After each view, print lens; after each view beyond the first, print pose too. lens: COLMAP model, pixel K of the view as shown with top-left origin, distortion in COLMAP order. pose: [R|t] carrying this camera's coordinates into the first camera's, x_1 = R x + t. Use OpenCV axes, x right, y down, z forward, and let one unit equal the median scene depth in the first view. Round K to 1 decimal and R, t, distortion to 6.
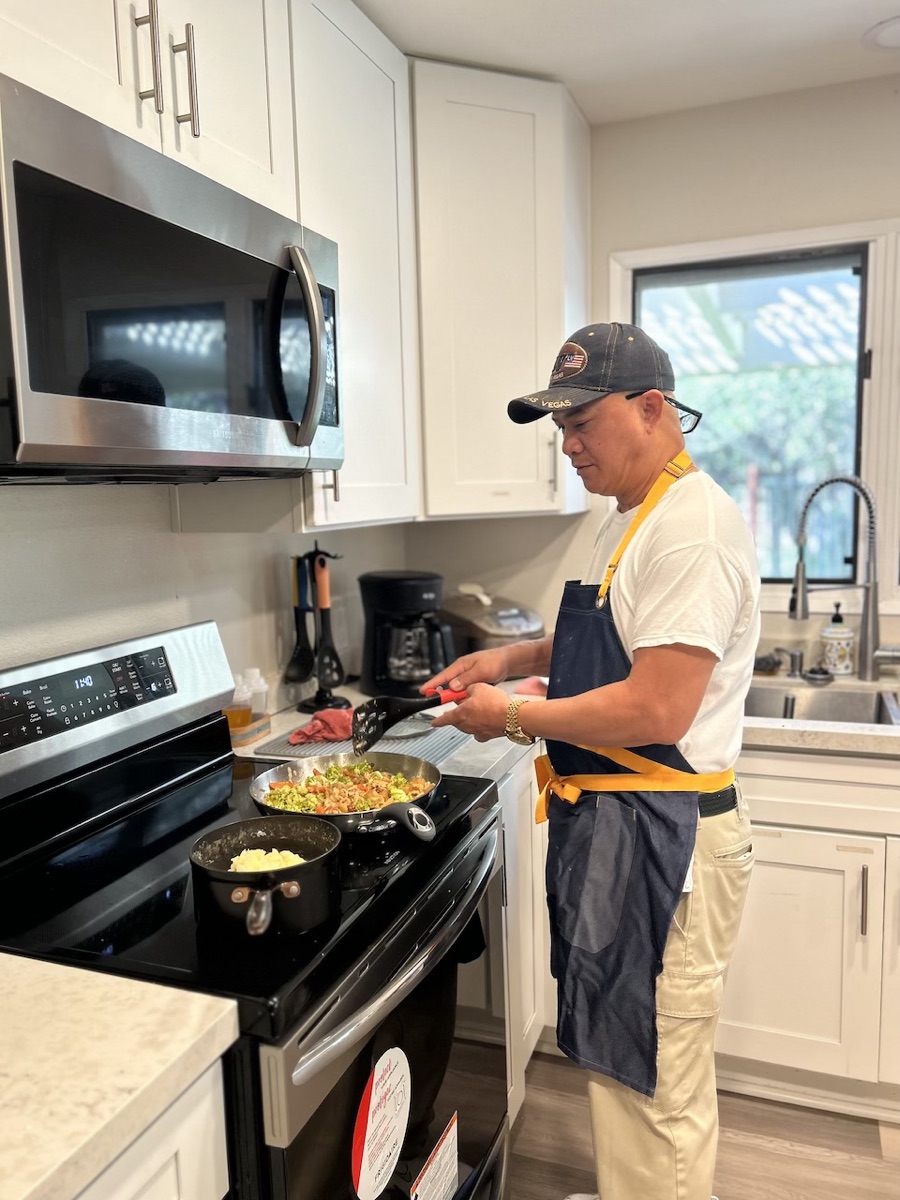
lens RADIAL K [[924.8, 0, 445.0], [0, 924.8, 603.4], [0, 0, 1]] dist [0.002397, -0.005414]
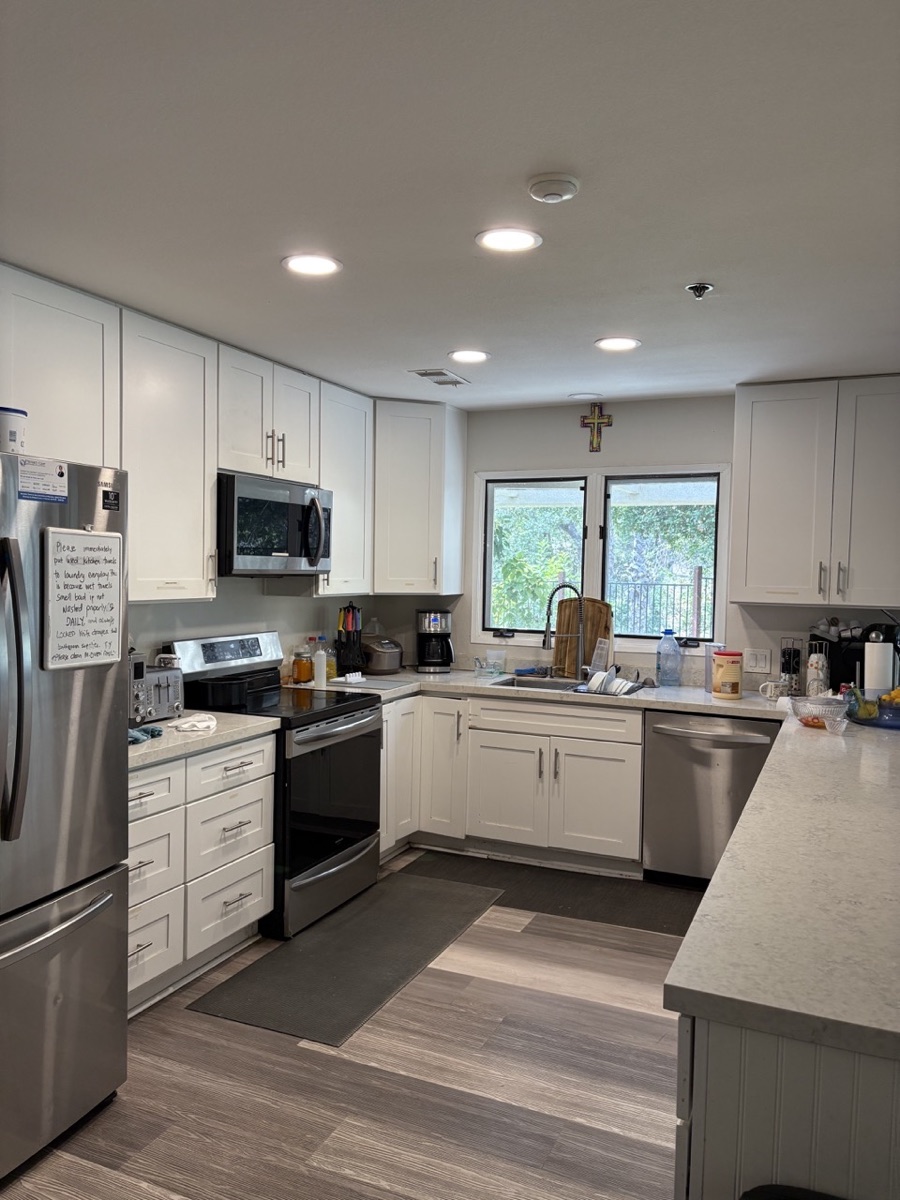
lens RADIAL K [[910.7, 0, 449.9], [0, 910.7, 601.4], [0, 0, 1]] dist [0.061294, -0.030857]
pose [[0.997858, 0.048501, -0.043904, 0.358357], [-0.051950, 0.995346, -0.081167, 0.129405], [0.039763, 0.083274, 0.995733, -1.611790]]
